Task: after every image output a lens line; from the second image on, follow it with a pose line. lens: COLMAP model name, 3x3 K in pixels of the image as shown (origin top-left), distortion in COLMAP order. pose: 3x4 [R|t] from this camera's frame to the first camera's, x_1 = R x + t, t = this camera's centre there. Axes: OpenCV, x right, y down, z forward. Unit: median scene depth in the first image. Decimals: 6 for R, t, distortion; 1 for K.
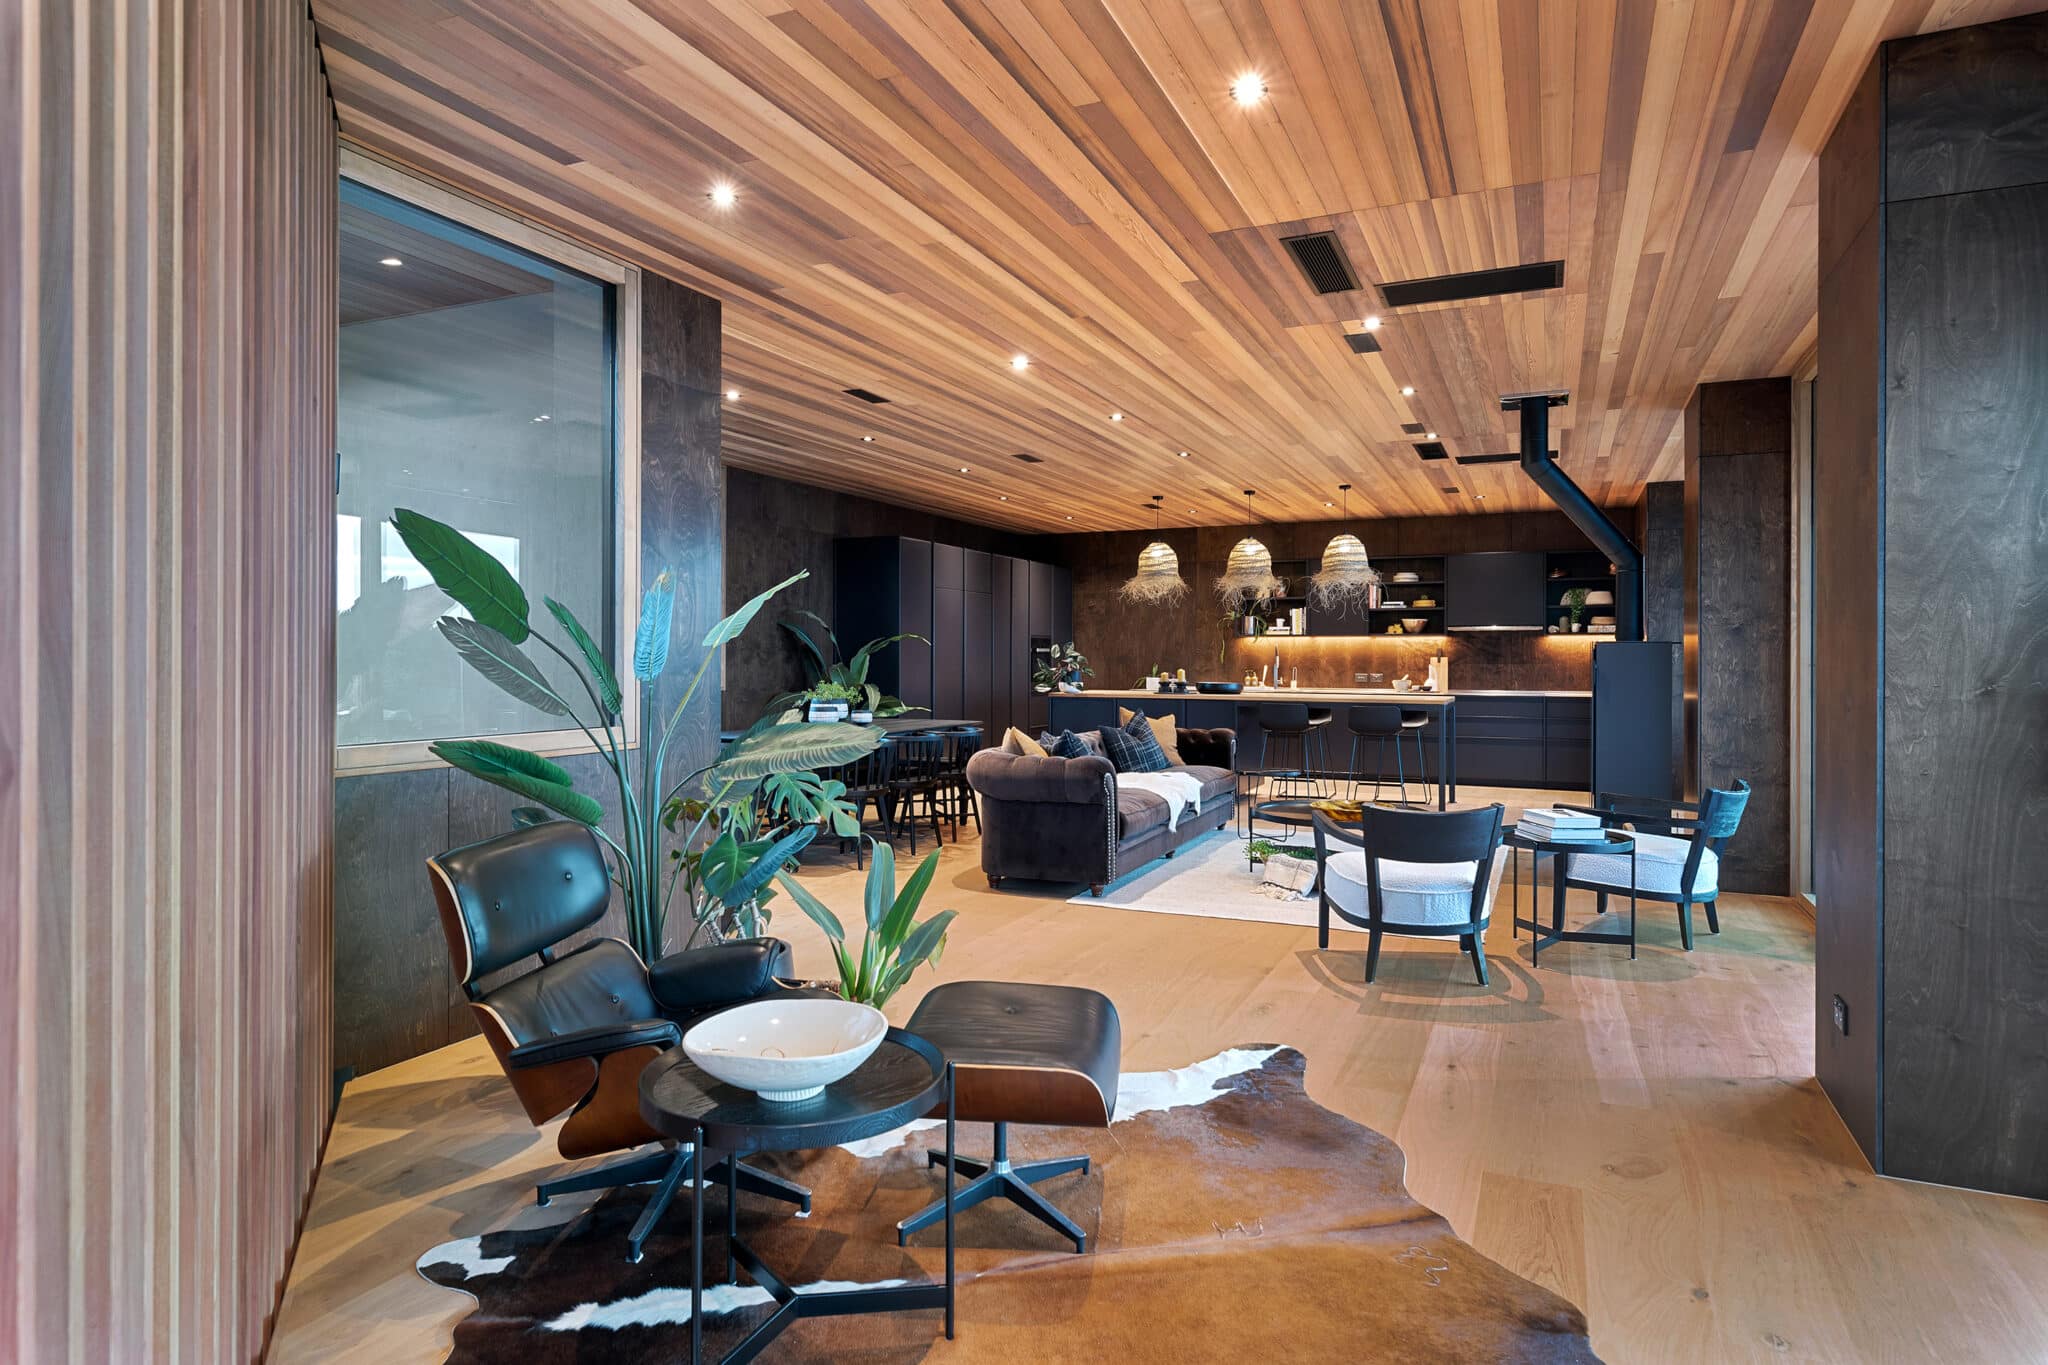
lens RADIAL K [[1076.7, 0, 1029.9], [0, 1076.7, 650.8], [0, 0, 1]] dist [-0.001265, -0.000494]
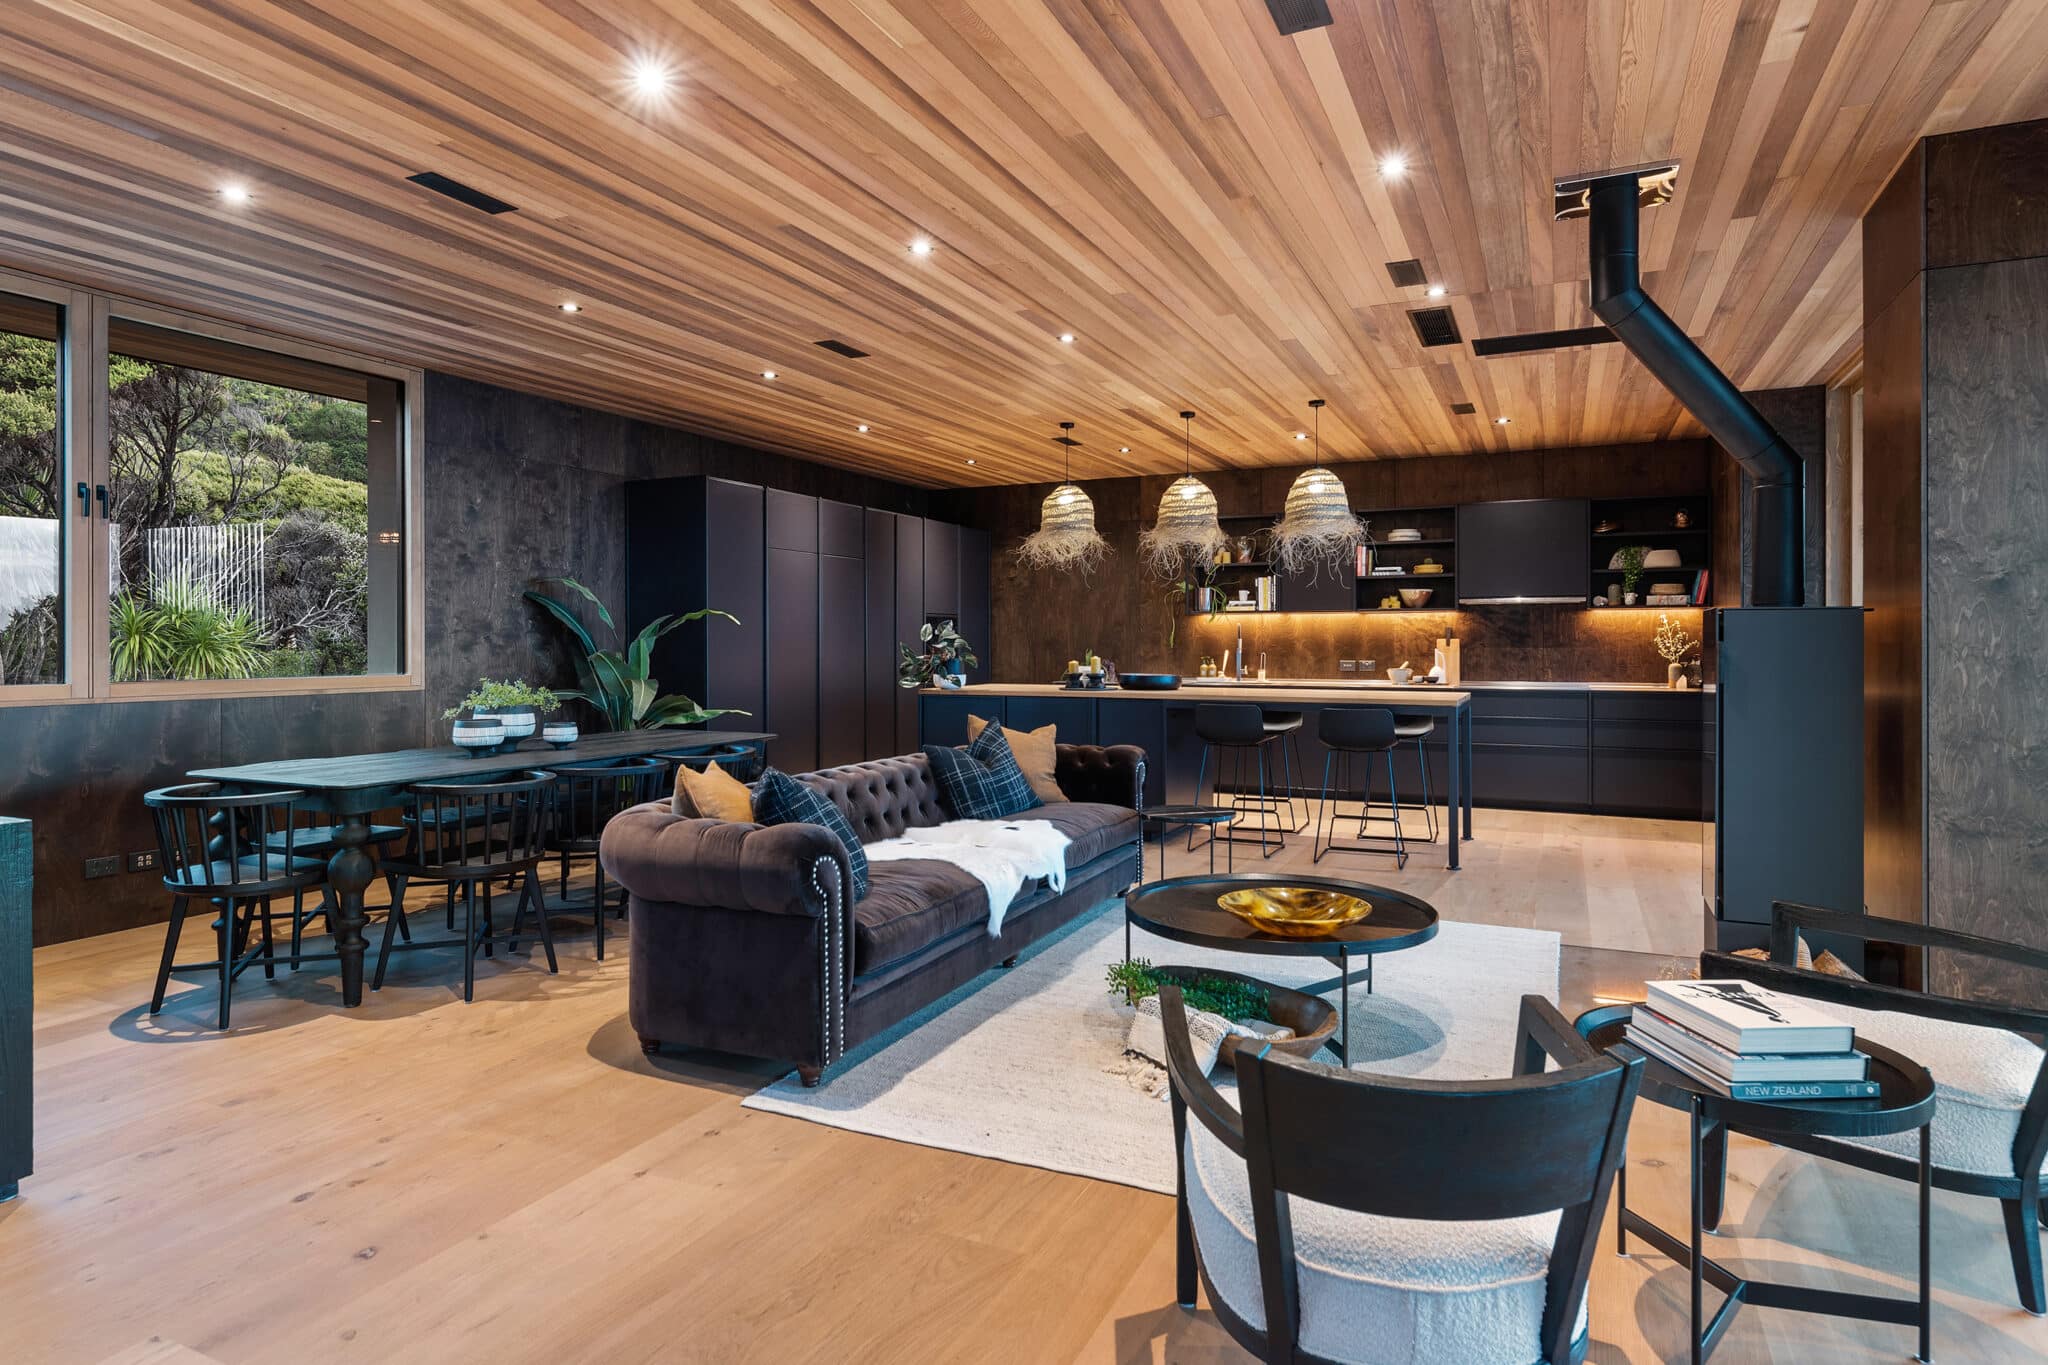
lens RADIAL K [[1085.8, 0, 1023.0], [0, 1085.8, 639.3], [0, 0, 1]] dist [0.000549, 0.000330]
pose [[0.999947, -0.004519, -0.009279, 0.101696], [0.004550, 0.999984, 0.003320, 0.002884], [0.009264, -0.003362, 0.999951, 0.269175]]
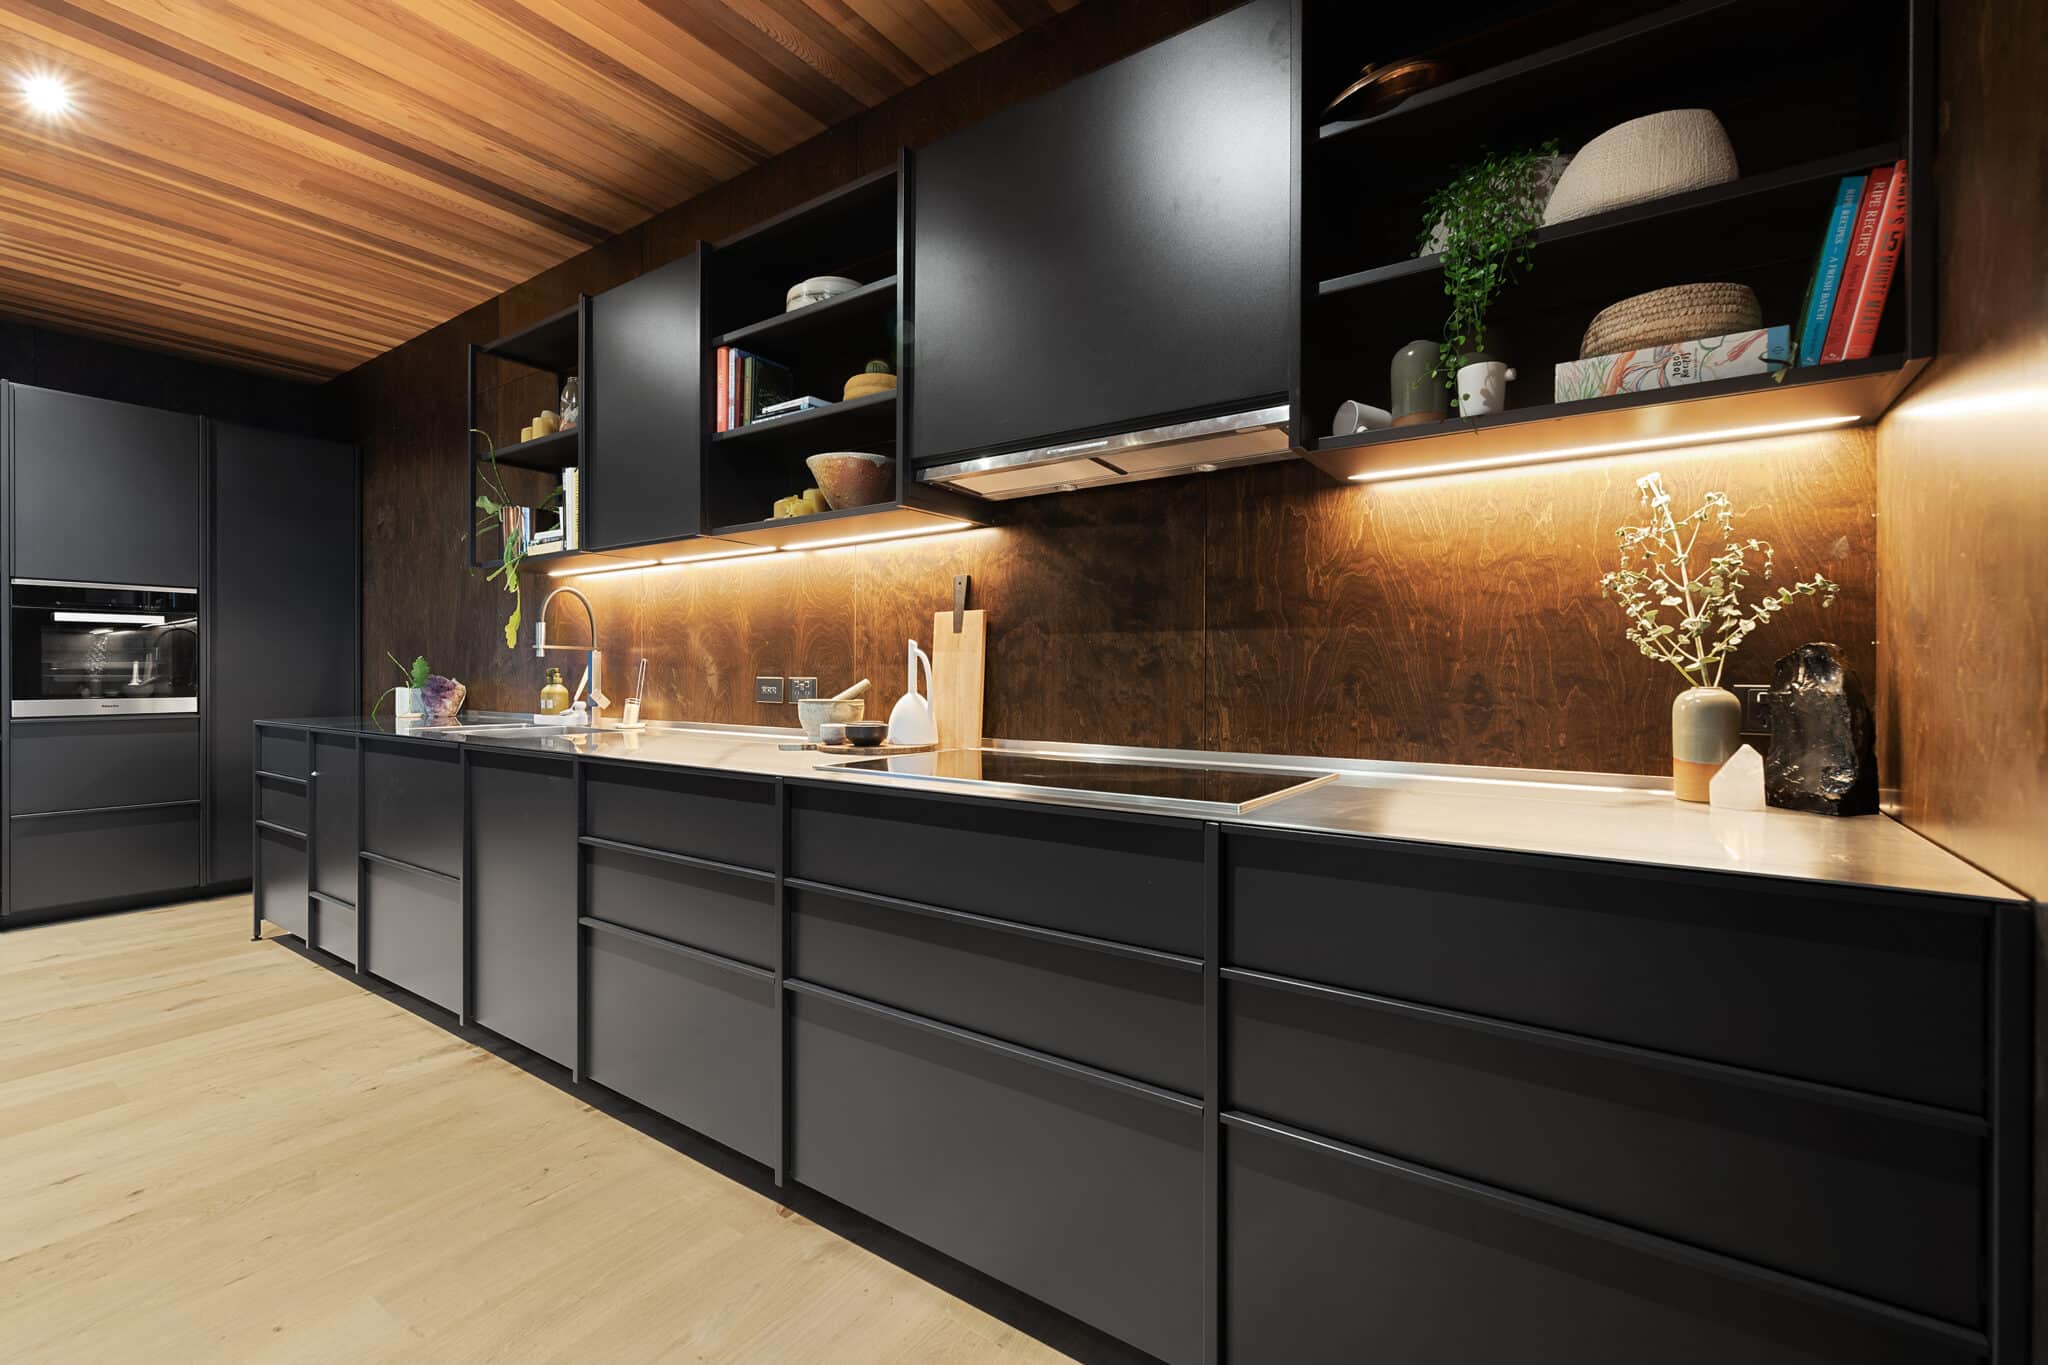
lens RADIAL K [[882.5, 0, 1024.0], [0, 882.5, 682.5], [0, 0, 1]] dist [-0.000360, -0.000032]
pose [[0.987110, 0.003253, -0.160010, 0.522903], [-0.001591, 0.999944, 0.010510, 0.025237], [0.160035, -0.010120, 0.987060, 0.972550]]
